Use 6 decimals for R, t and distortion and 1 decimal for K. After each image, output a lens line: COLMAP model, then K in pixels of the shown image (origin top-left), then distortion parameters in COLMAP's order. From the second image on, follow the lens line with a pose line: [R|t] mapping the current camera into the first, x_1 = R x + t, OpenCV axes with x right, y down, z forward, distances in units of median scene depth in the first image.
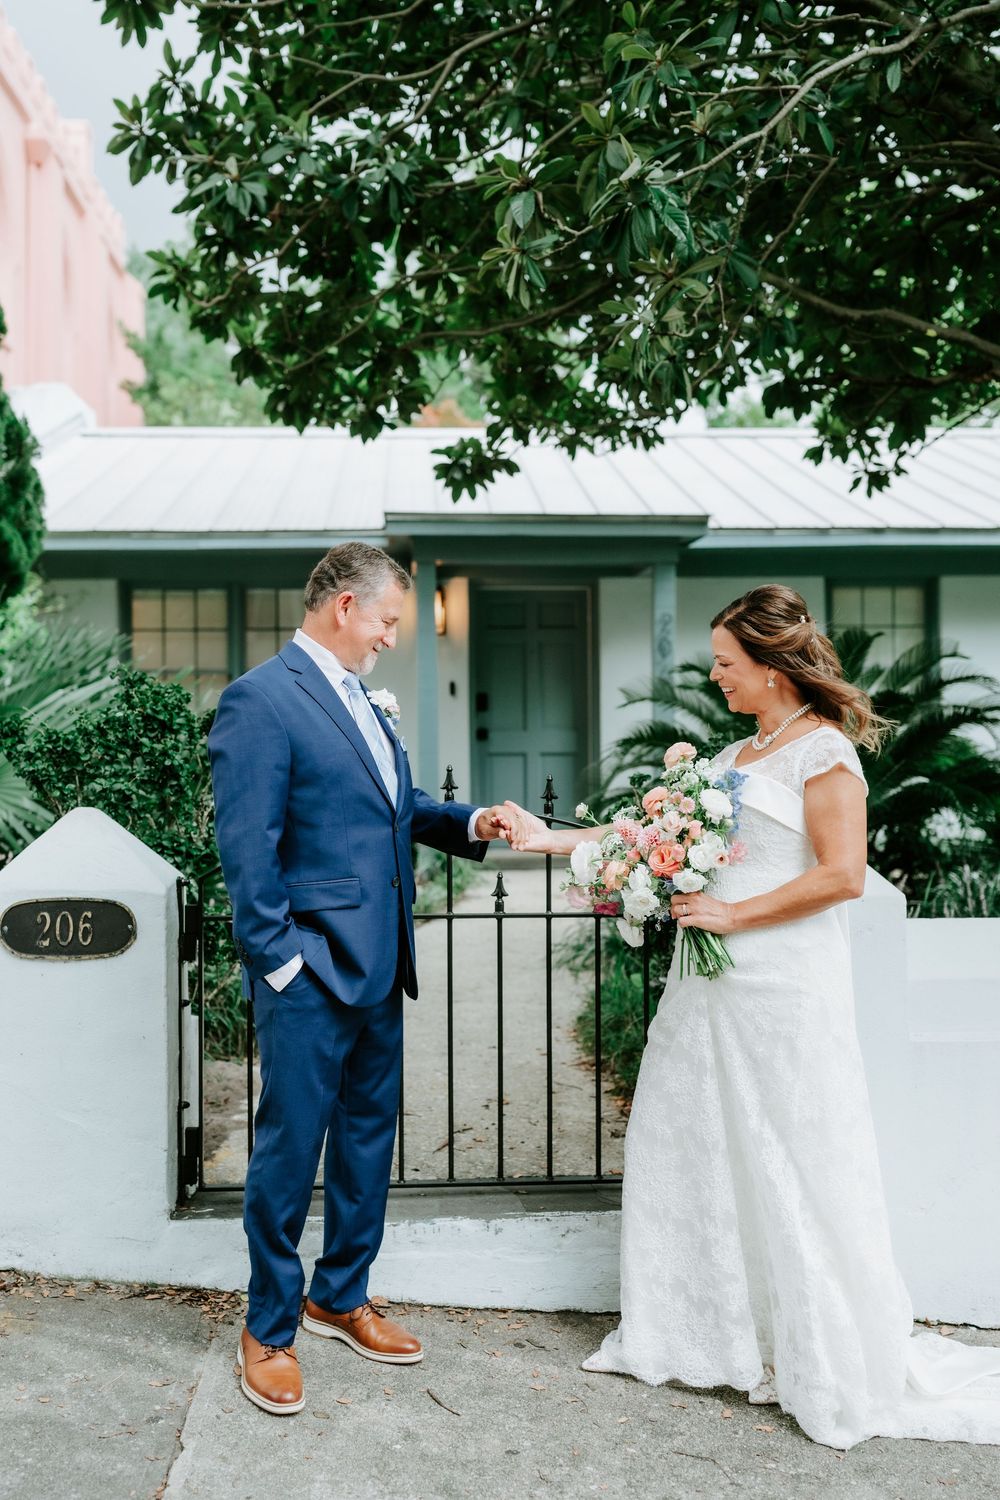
lens RADIAL K [[1494.0, 0, 554.2], [0, 1494.0, 643.9], [0, 0, 1]] dist [-0.002116, 0.000000]
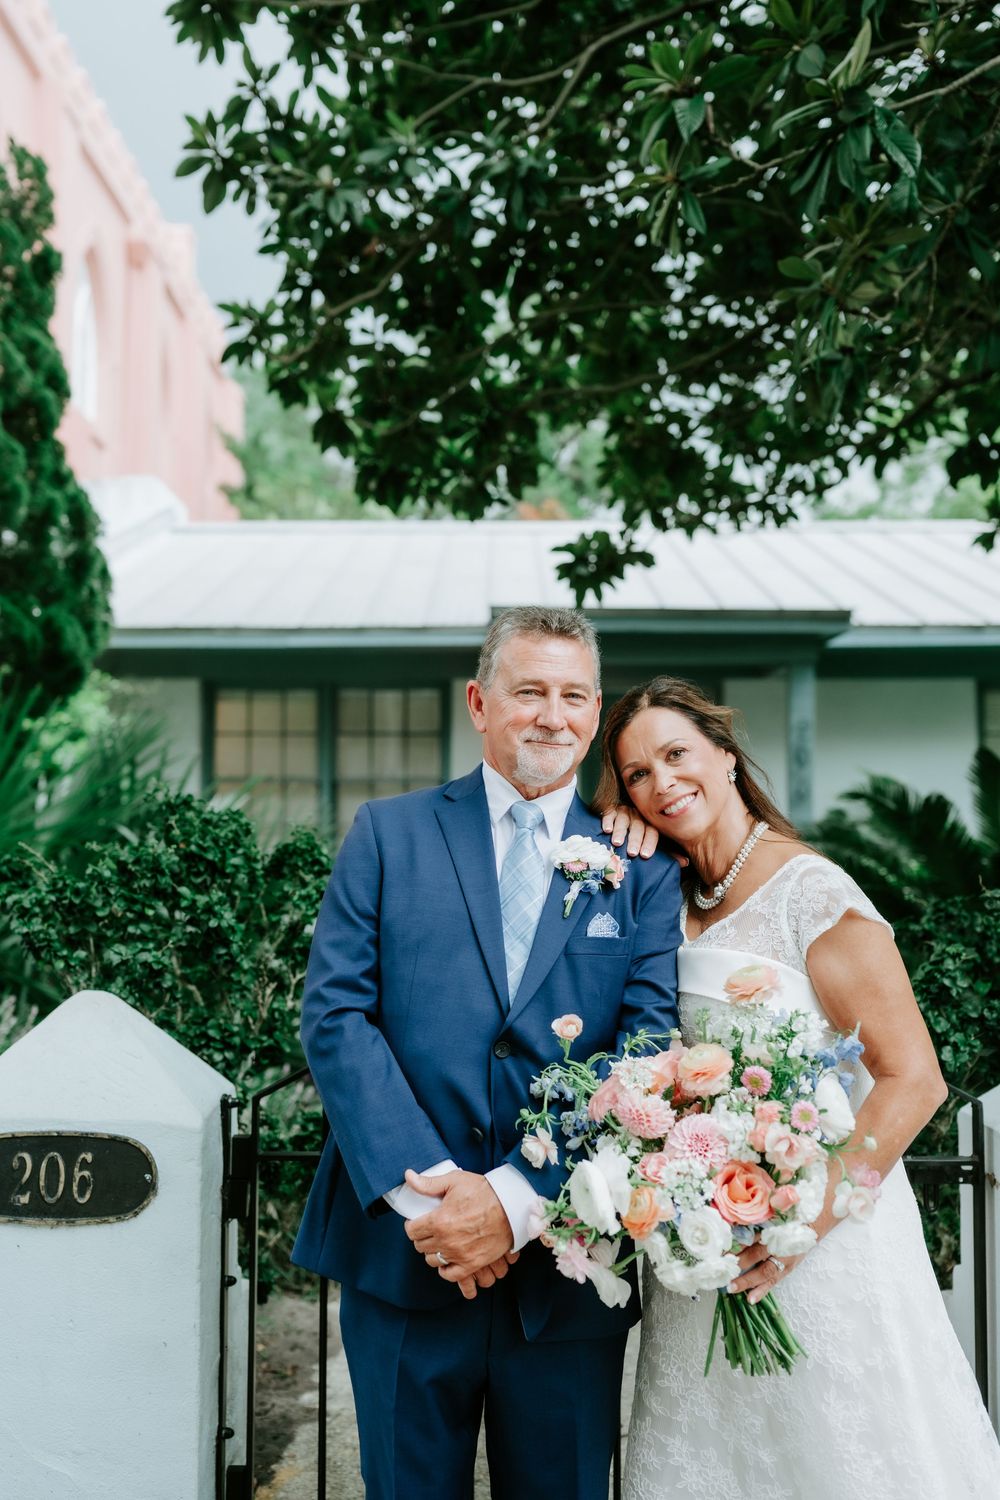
lens RADIAL K [[1494.0, 0, 513.6], [0, 1494.0, 764.5], [0, 0, 1]] dist [-0.002116, 0.000000]
pose [[0.996069, 0.009745, -0.088046, -0.025512], [-0.008847, 0.999905, 0.010587, -0.002498], [0.088141, -0.009766, 0.996060, 0.143109]]
